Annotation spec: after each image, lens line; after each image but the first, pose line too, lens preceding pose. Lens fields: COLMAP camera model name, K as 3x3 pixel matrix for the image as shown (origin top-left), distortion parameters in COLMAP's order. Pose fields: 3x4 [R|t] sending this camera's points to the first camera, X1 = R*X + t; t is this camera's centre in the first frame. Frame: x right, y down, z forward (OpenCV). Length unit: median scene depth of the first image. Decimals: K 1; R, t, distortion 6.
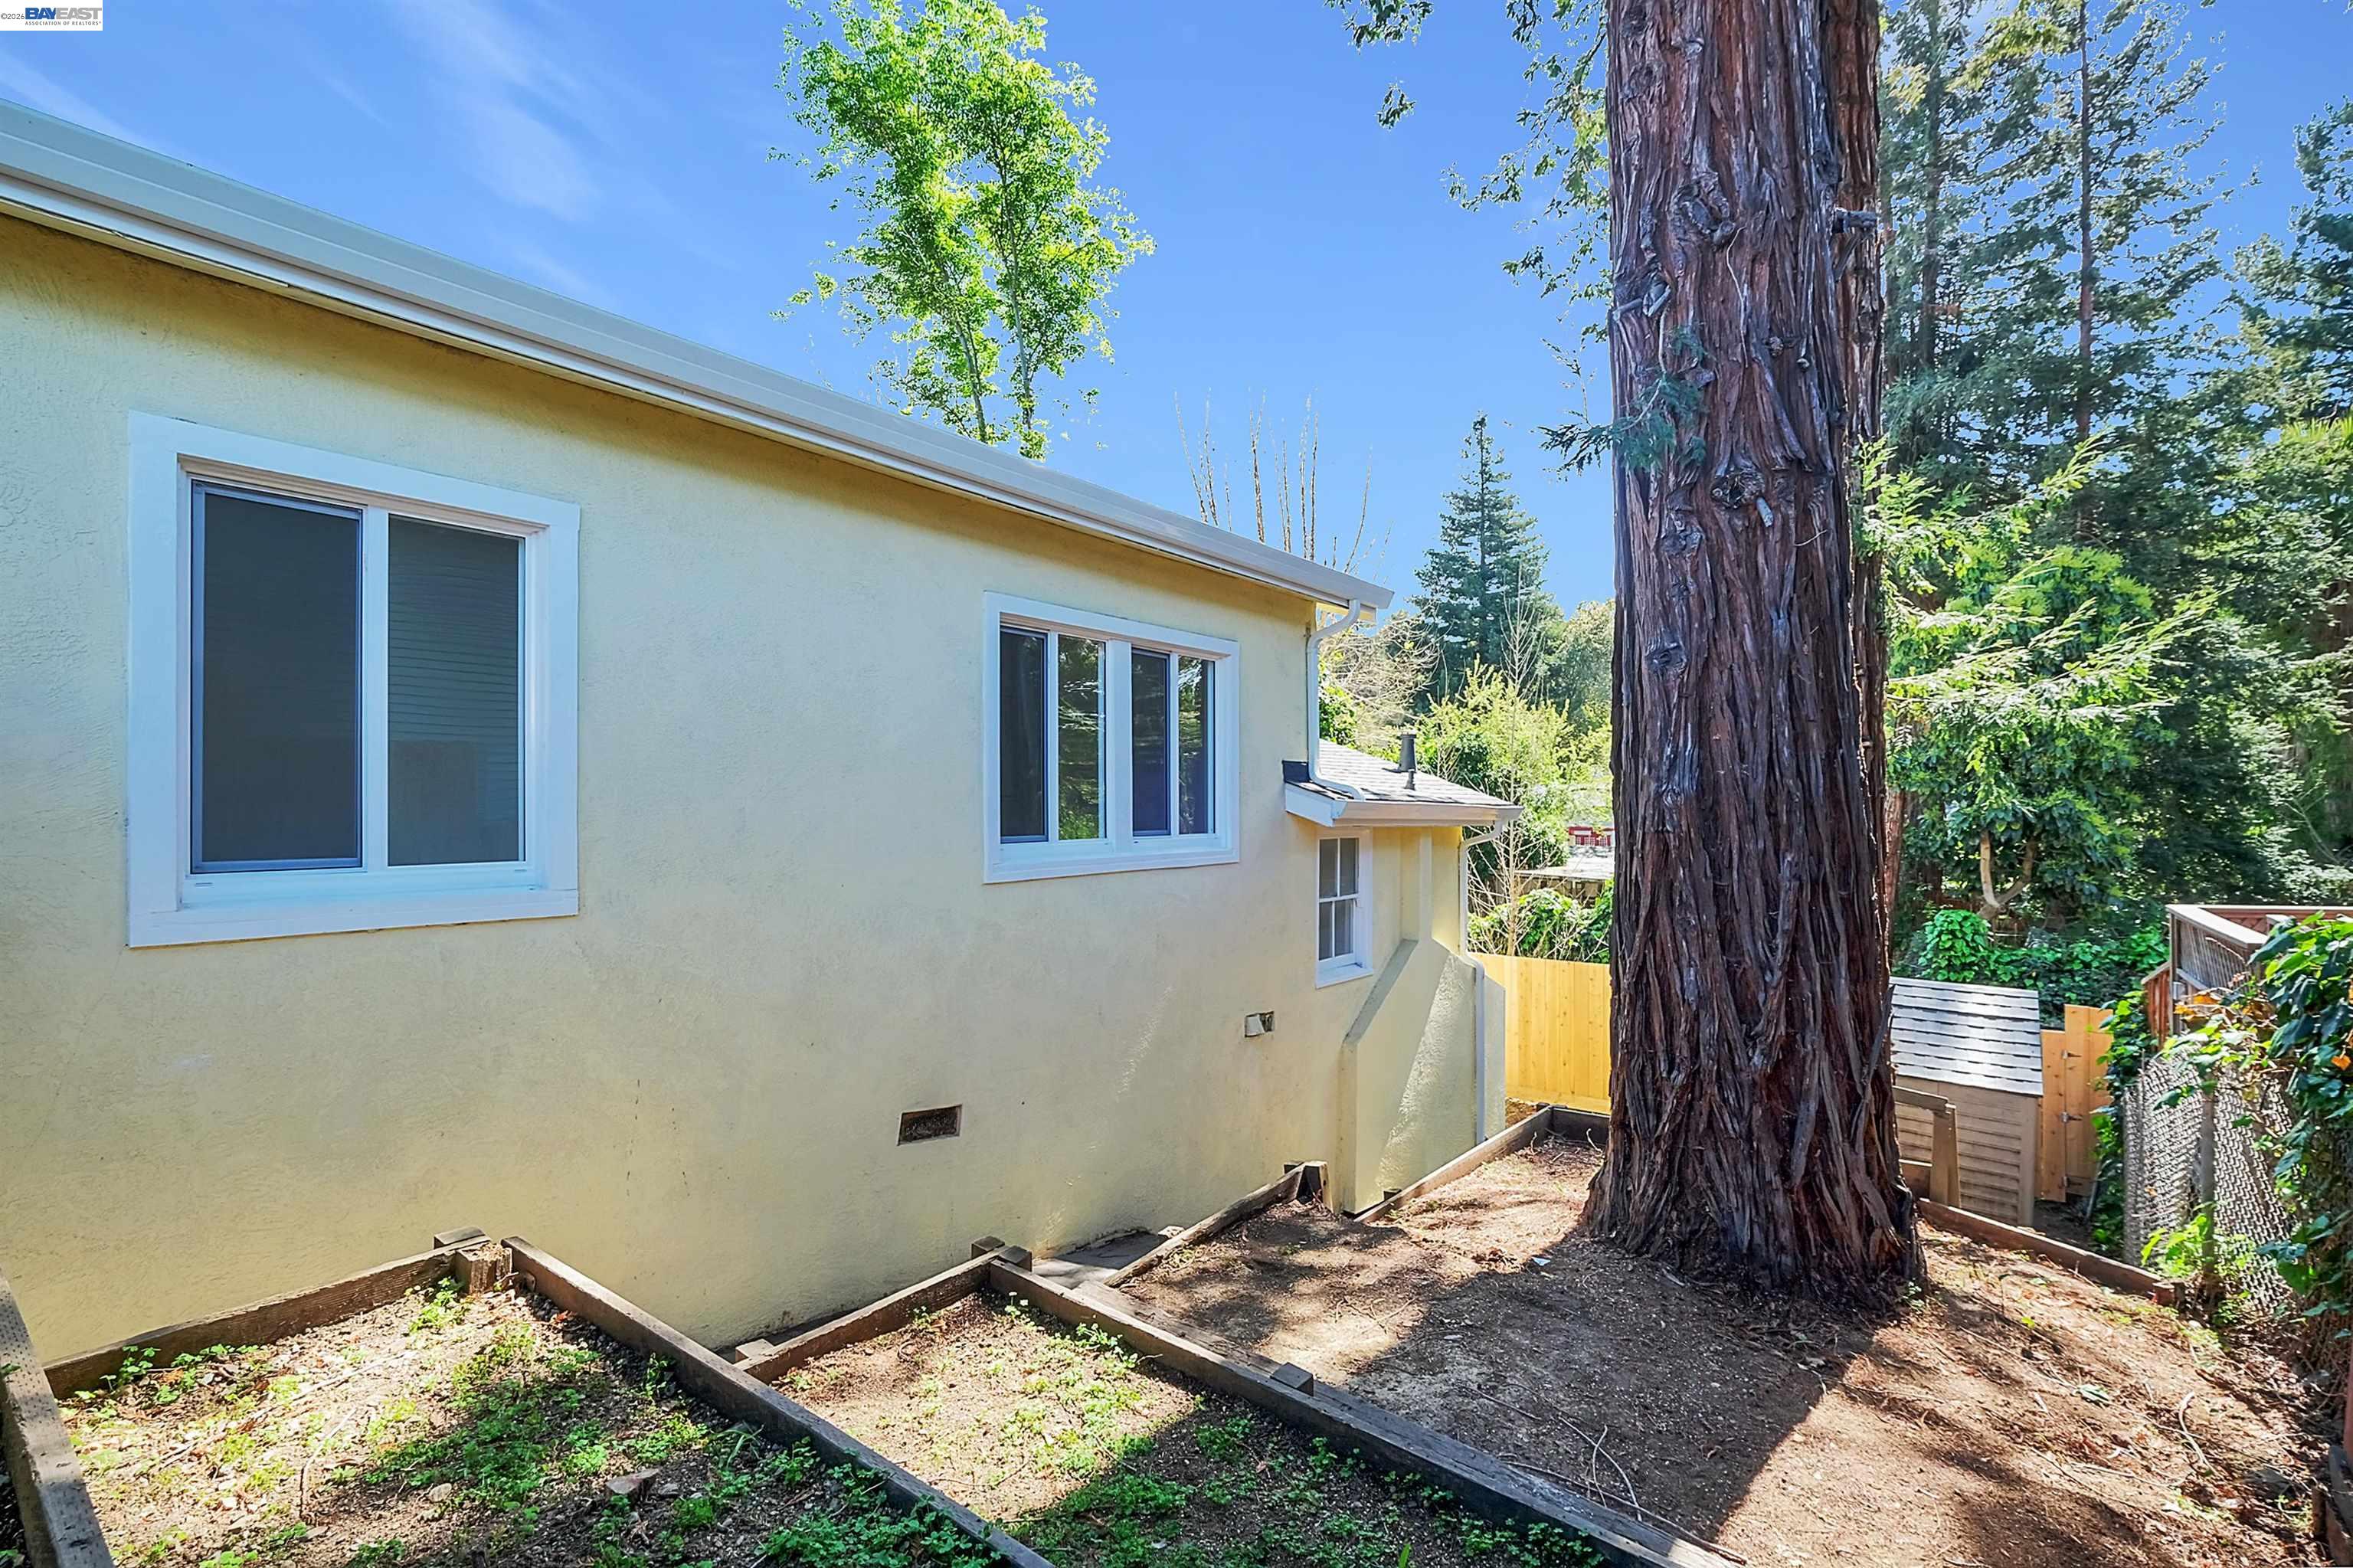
lens RADIAL K [[1006.2, 0, 1176.5], [0, 1006.2, 784.0], [0, 0, 1]] dist [-0.002864, -0.000365]
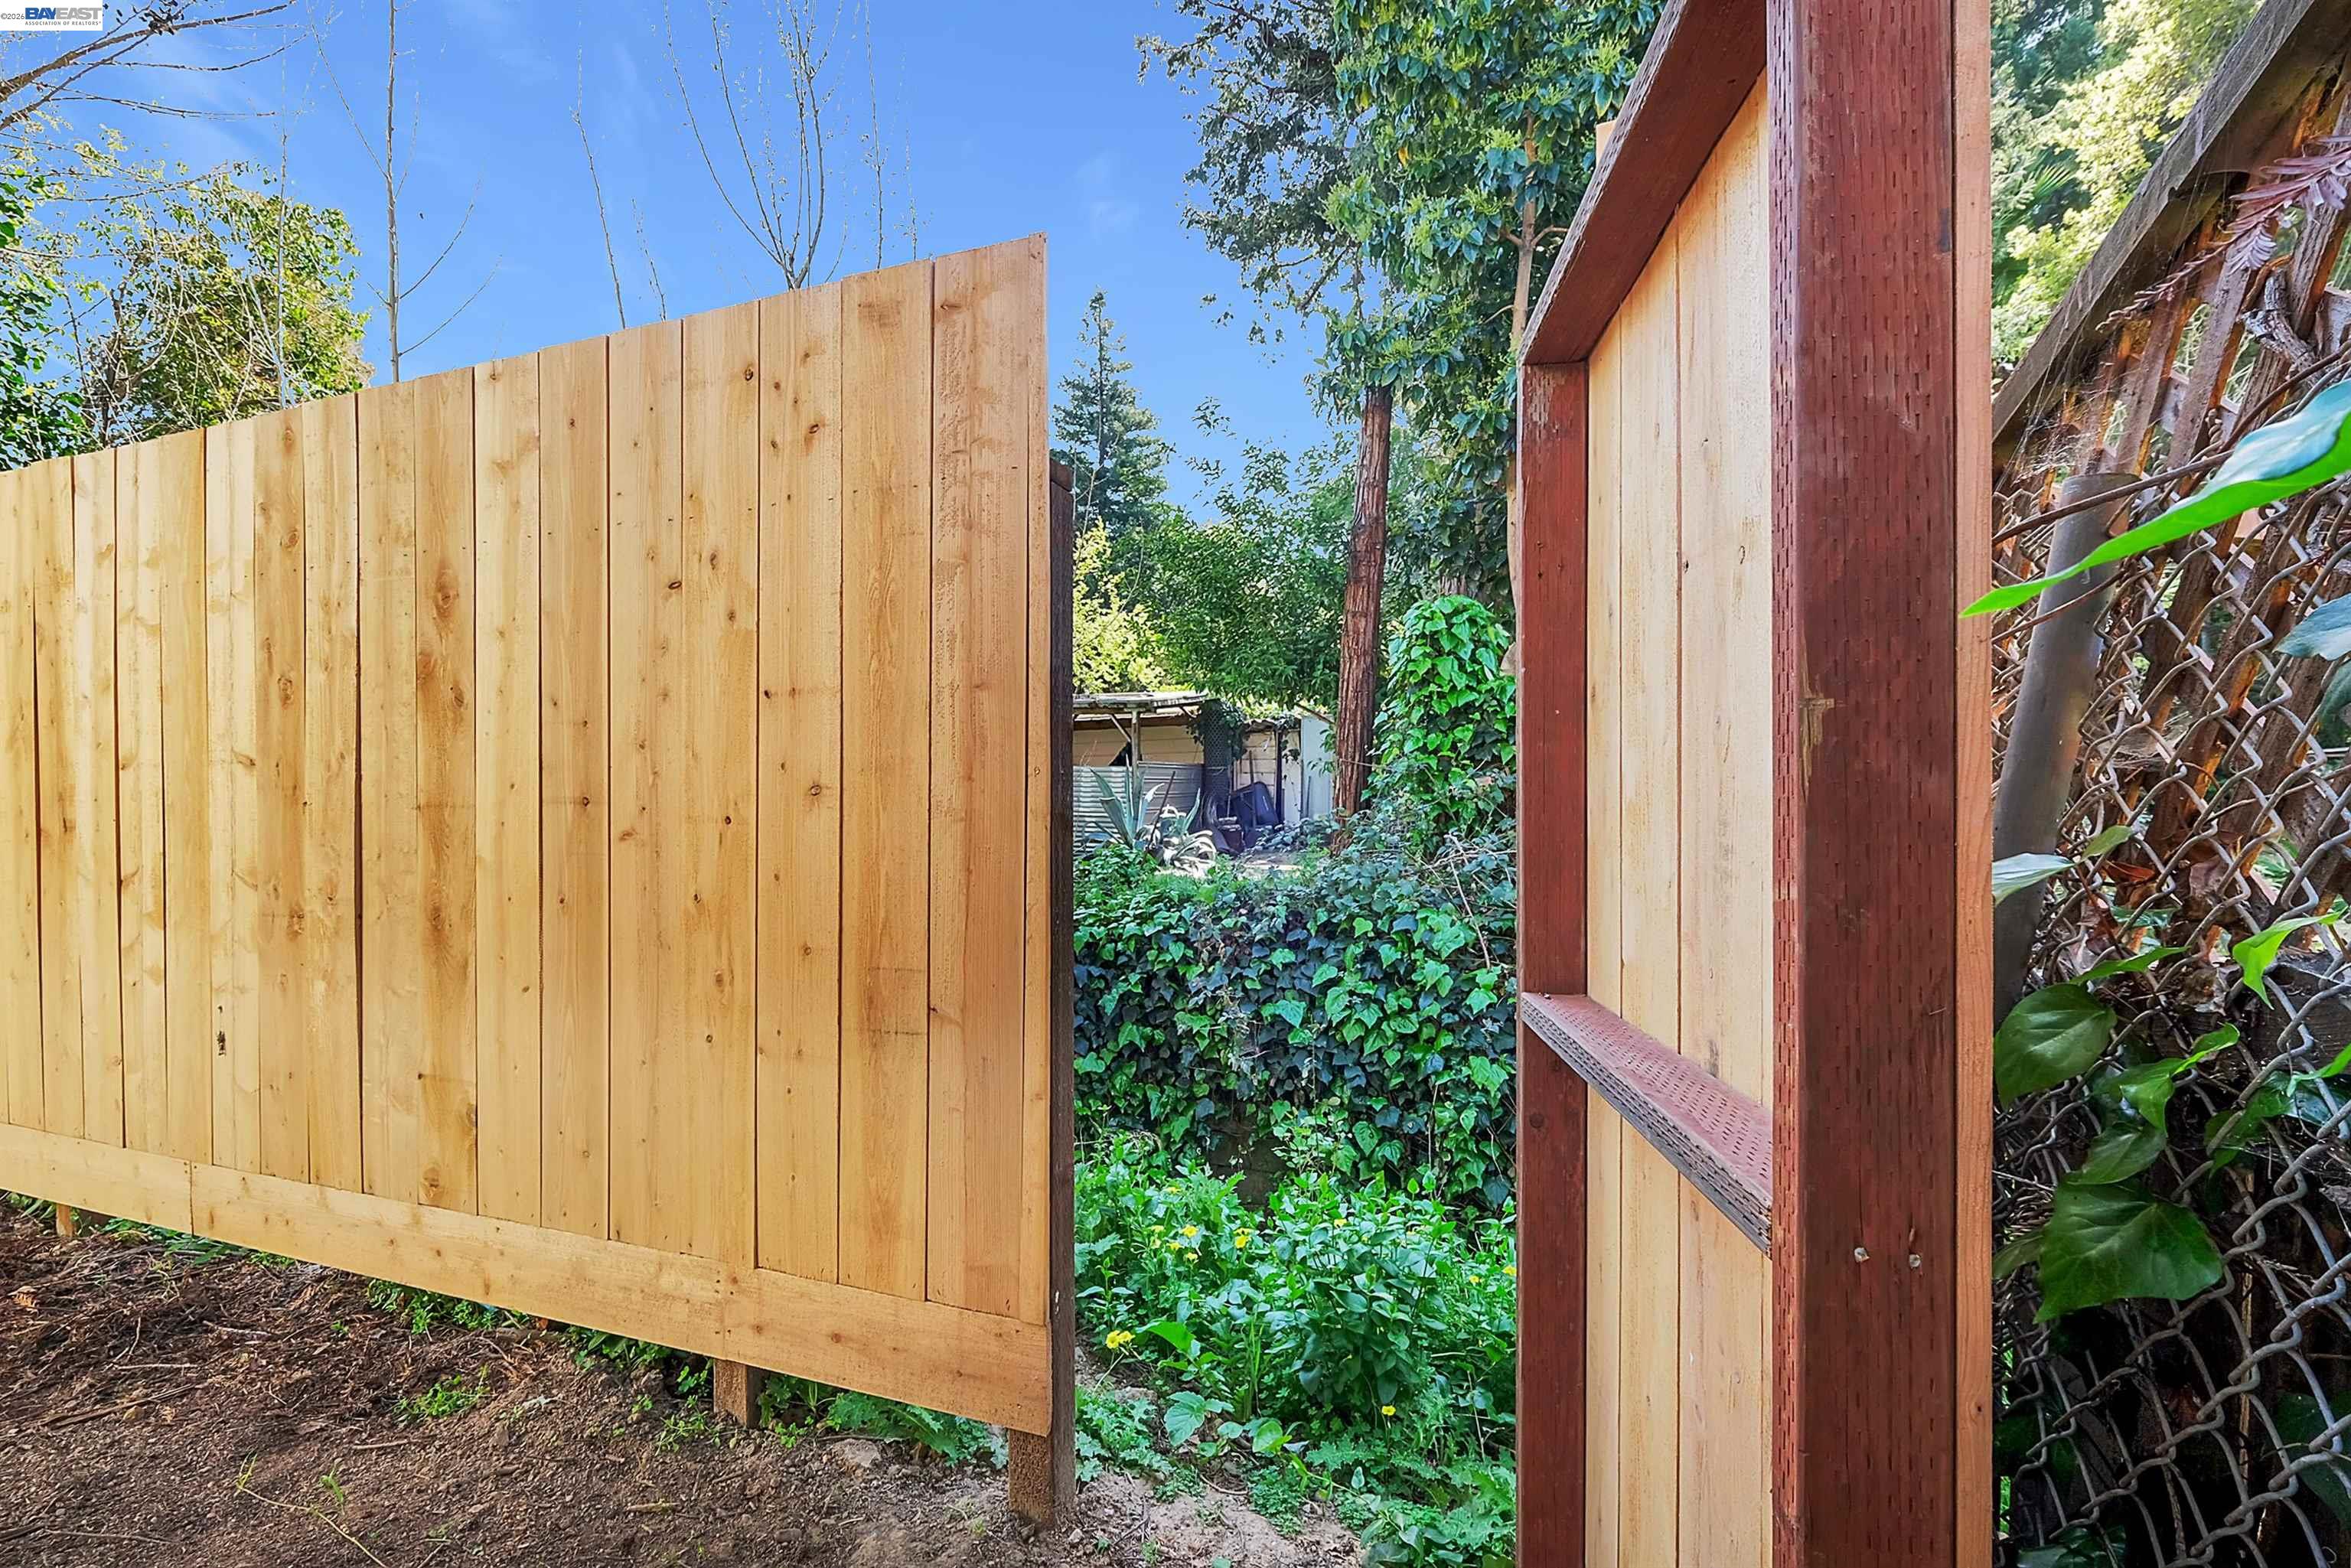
lens RADIAL K [[1005.3, 0, 1175.5], [0, 1005.3, 784.0], [0, 0, 1]] dist [-0.002864, -0.000365]
pose [[0.964273, 0.003020, 0.264895, 0.533902], [-0.001616, 0.999983, -0.005517, 0.204746], [-0.264907, 0.004892, 0.964262, 0.593472]]
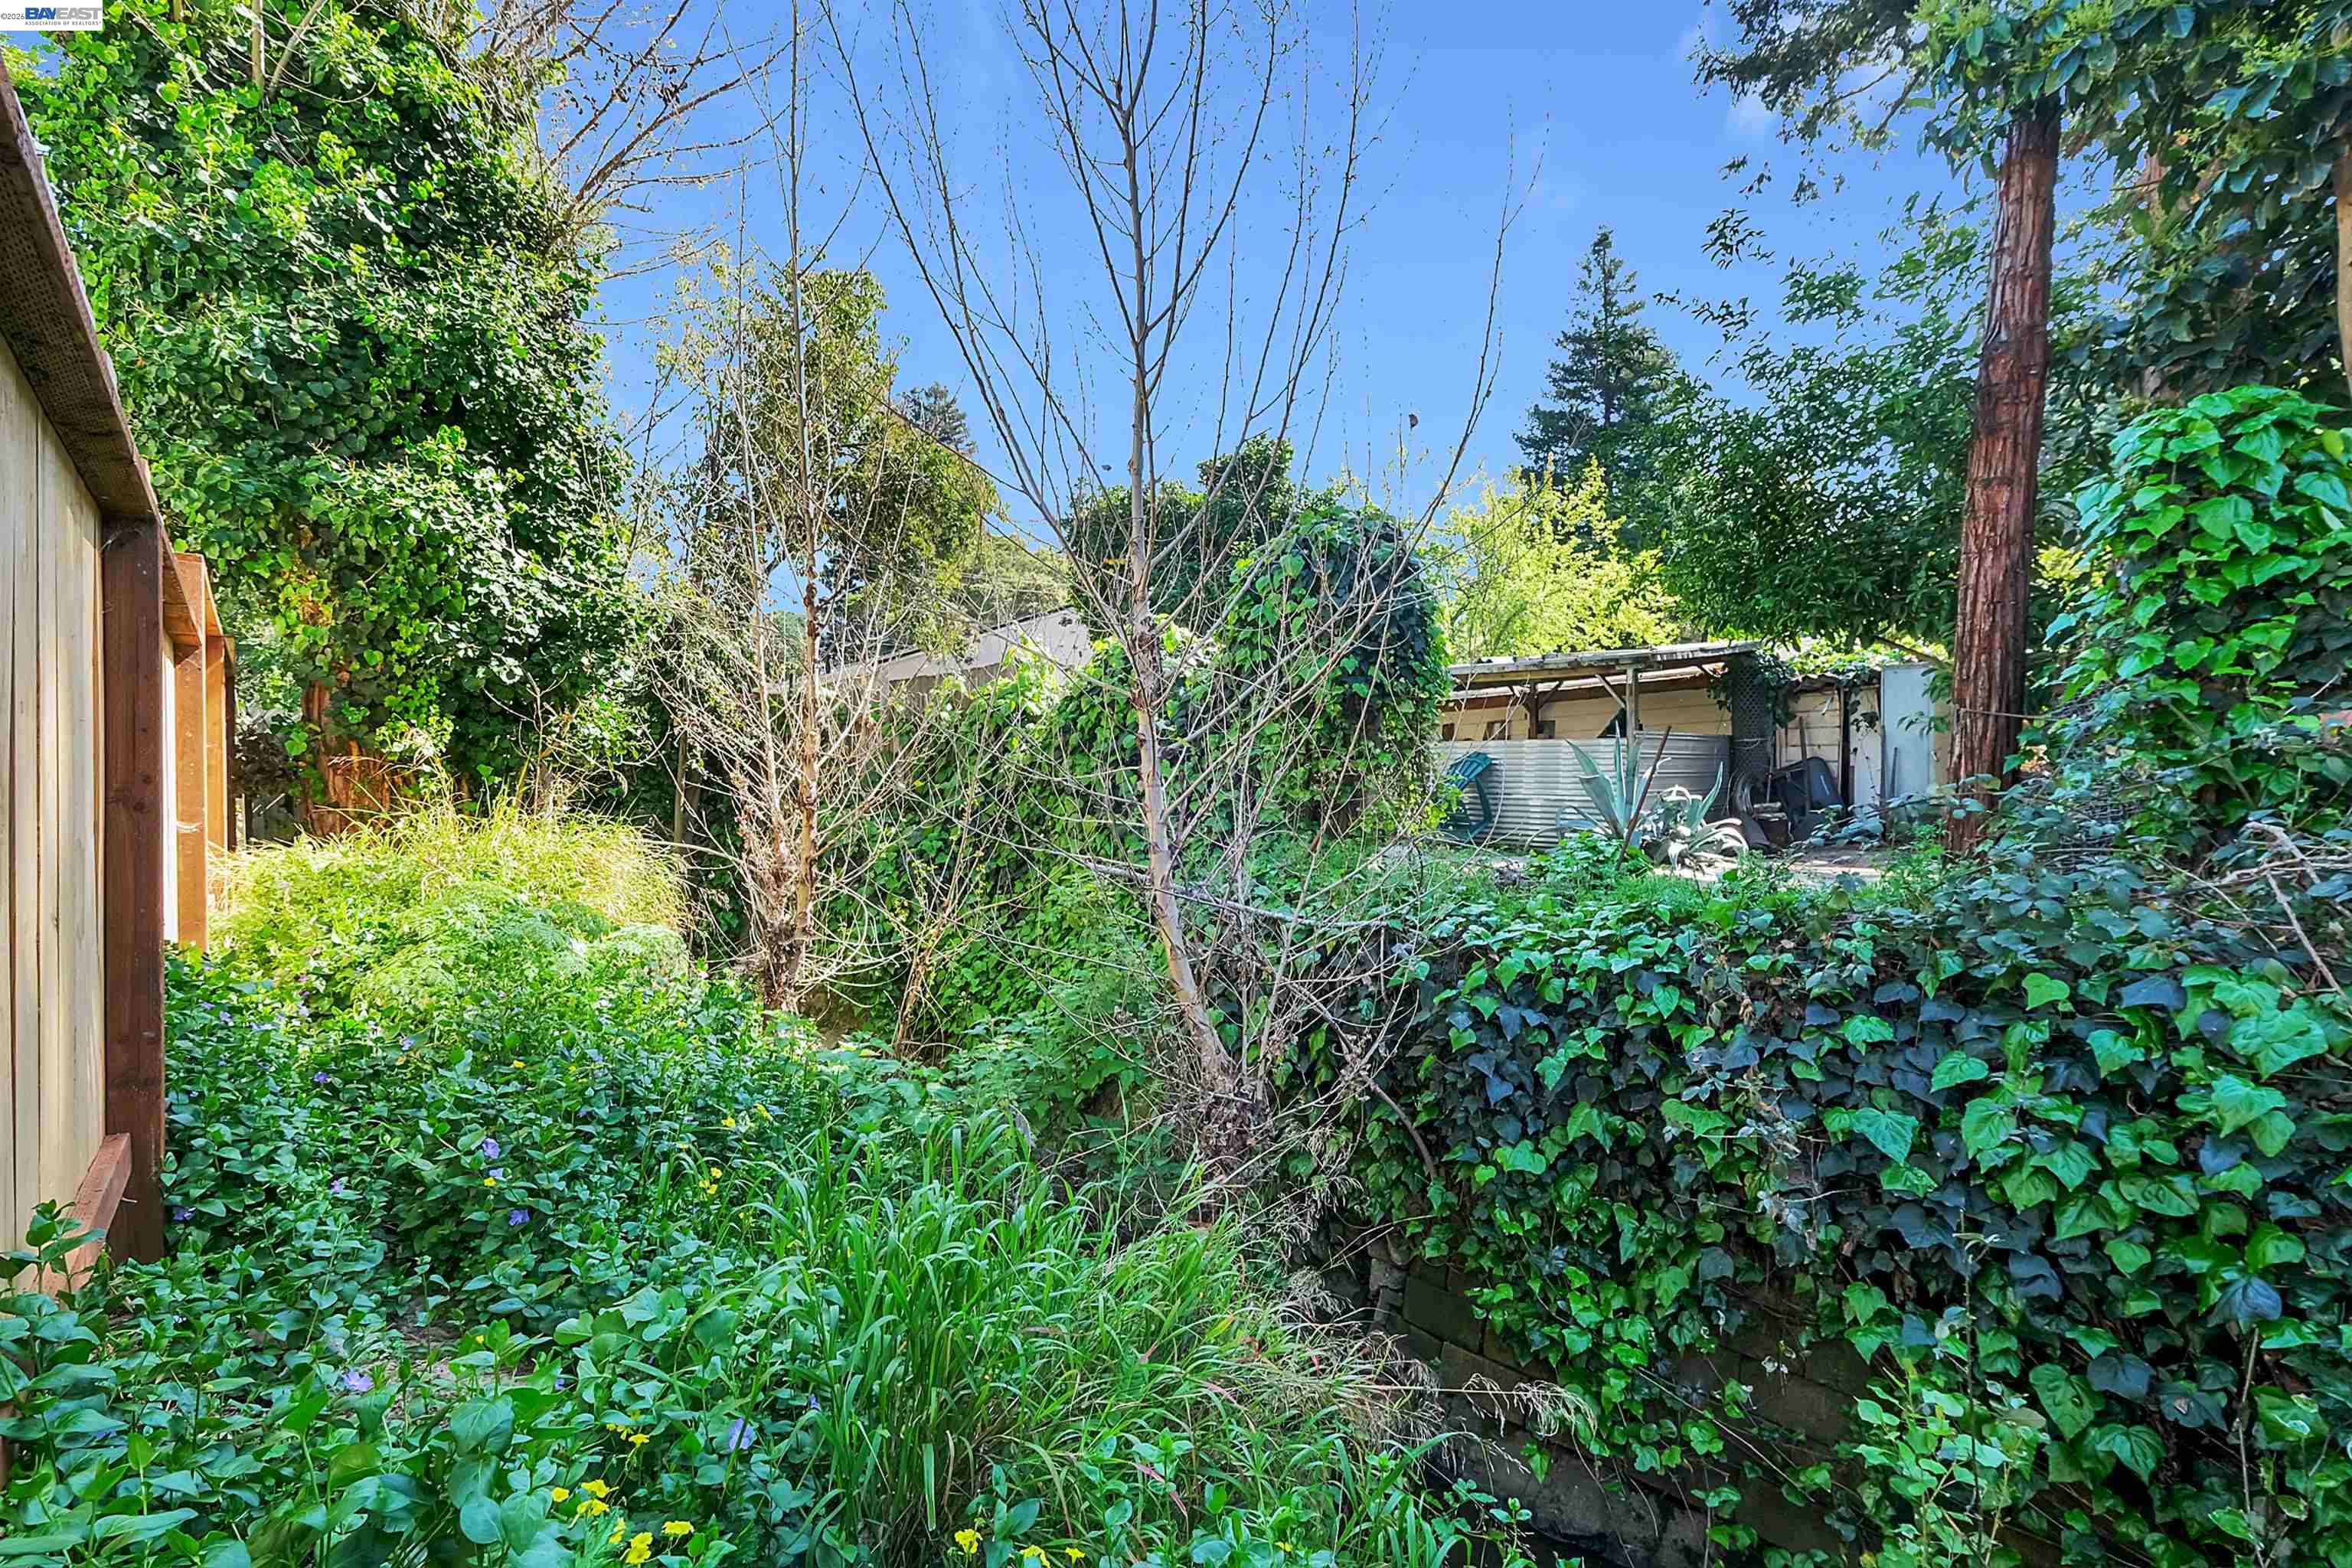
lens RADIAL K [[1005.7, 0, 1176.0], [0, 1005.7, 784.0], [0, 0, 1]] dist [-0.002864, -0.000365]
pose [[0.977057, -0.006265, -0.212884, 0.569914], [0.007155, 0.999969, 0.003410, 0.211686], [0.212856, -0.004855, 0.977072, 0.693729]]
